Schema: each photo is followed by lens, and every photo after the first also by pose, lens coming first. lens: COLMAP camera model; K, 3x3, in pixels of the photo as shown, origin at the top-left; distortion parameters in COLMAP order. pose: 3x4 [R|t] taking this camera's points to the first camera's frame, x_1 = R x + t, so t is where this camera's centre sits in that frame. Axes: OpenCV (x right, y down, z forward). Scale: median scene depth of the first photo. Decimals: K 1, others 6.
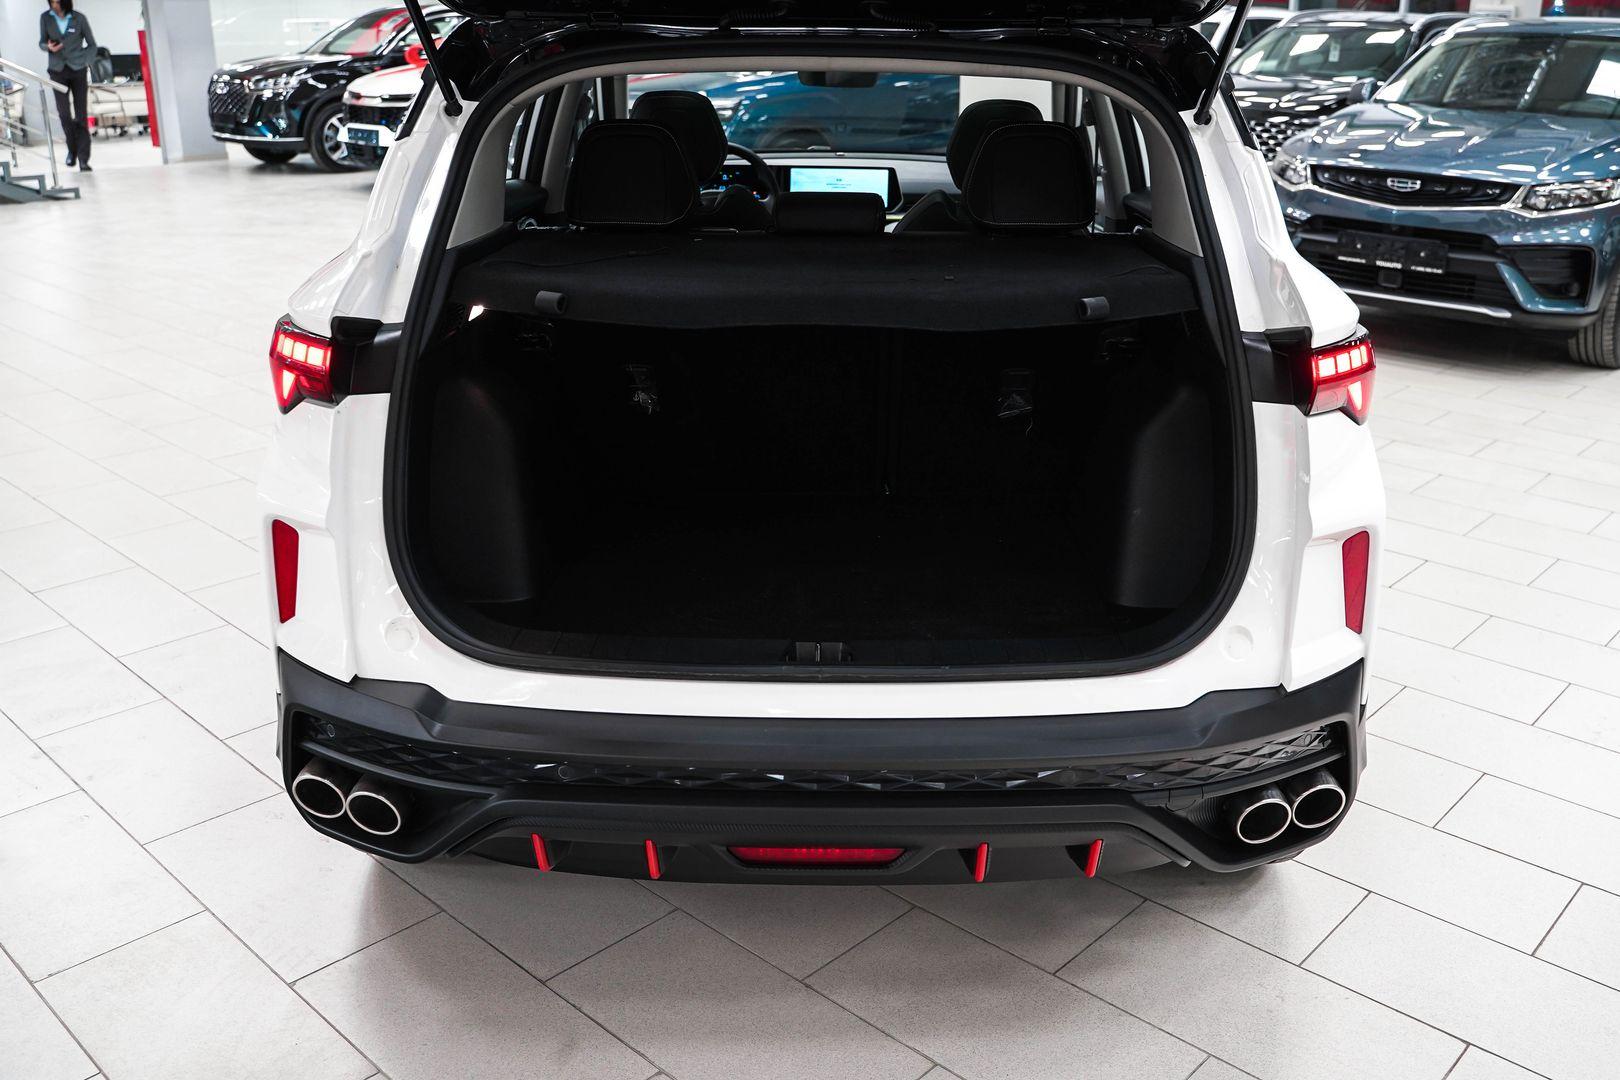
lens RADIAL K [[1334.3, 0, 810.0], [0, 1334.3, 540.0], [0, 0, 1]] dist [-0.005474, -0.000176]
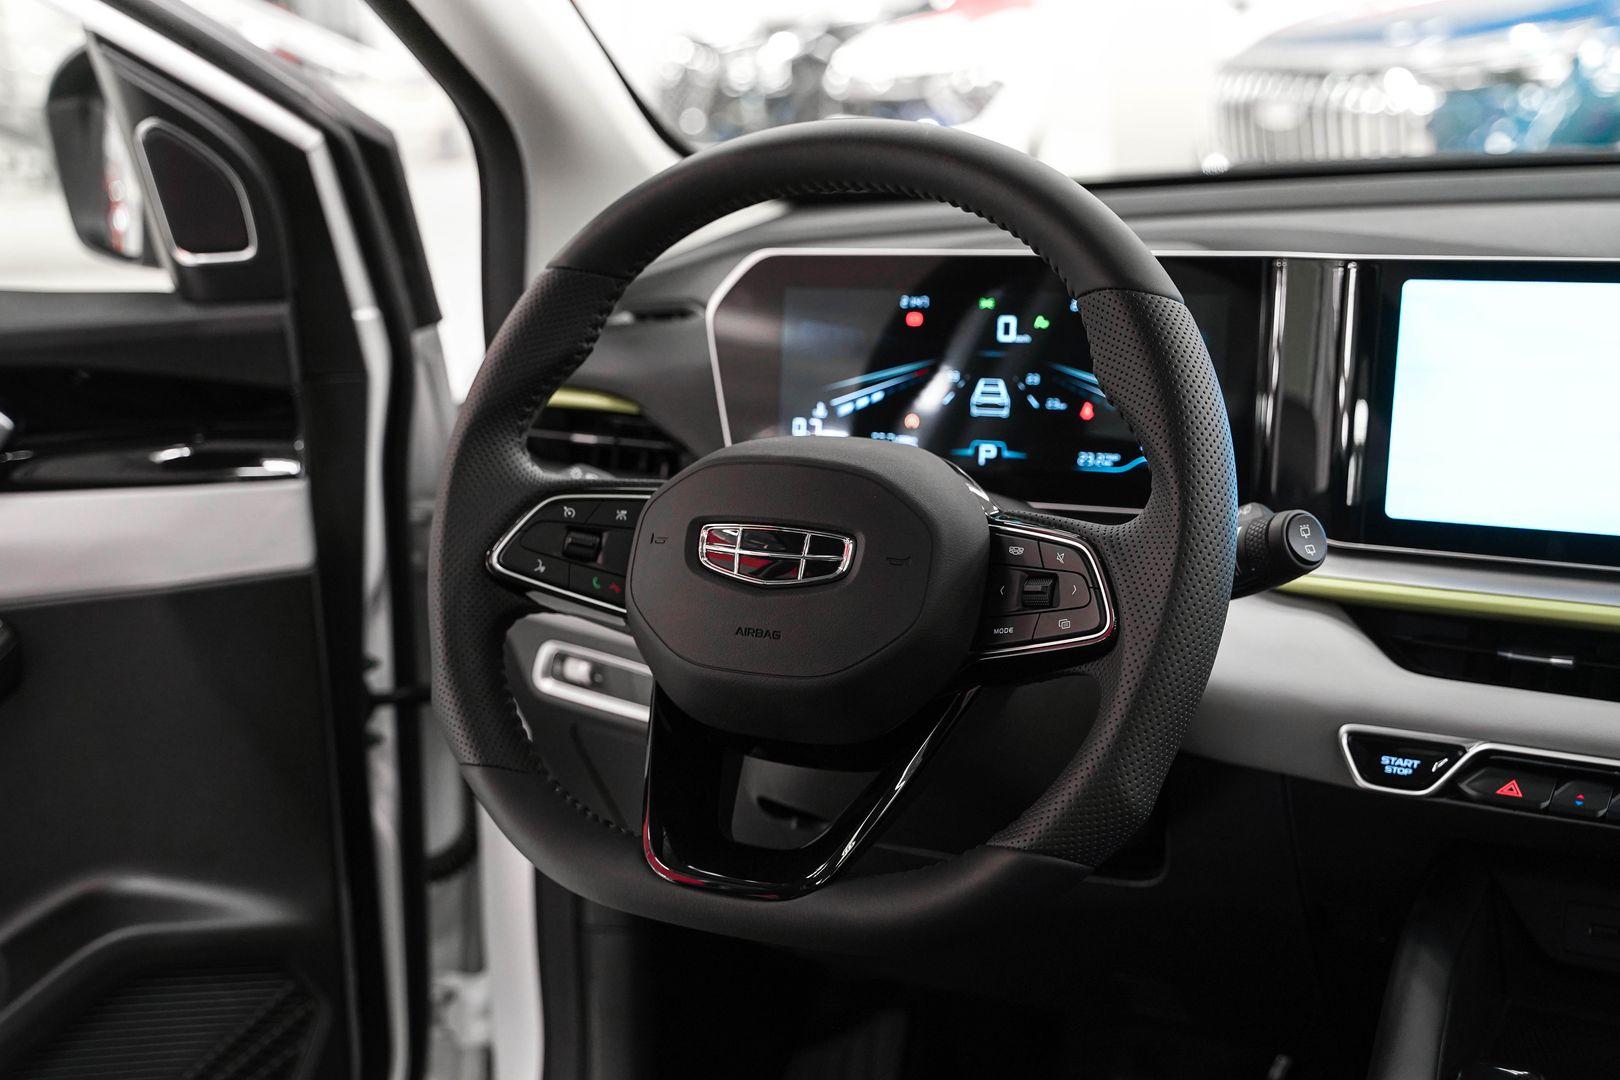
lens RADIAL K [[2149.2, 0, 798.5], [0, 2149.2, 536.5], [0, 0, 1]] dist [0.065009, 0.028209]
pose [[0.908853, 0.047467, -0.414407, 0.009988], [-0.093939, 0.991273, -0.092479, -0.080643], [0.406401, 0.122979, 0.905381, 0.274782]]
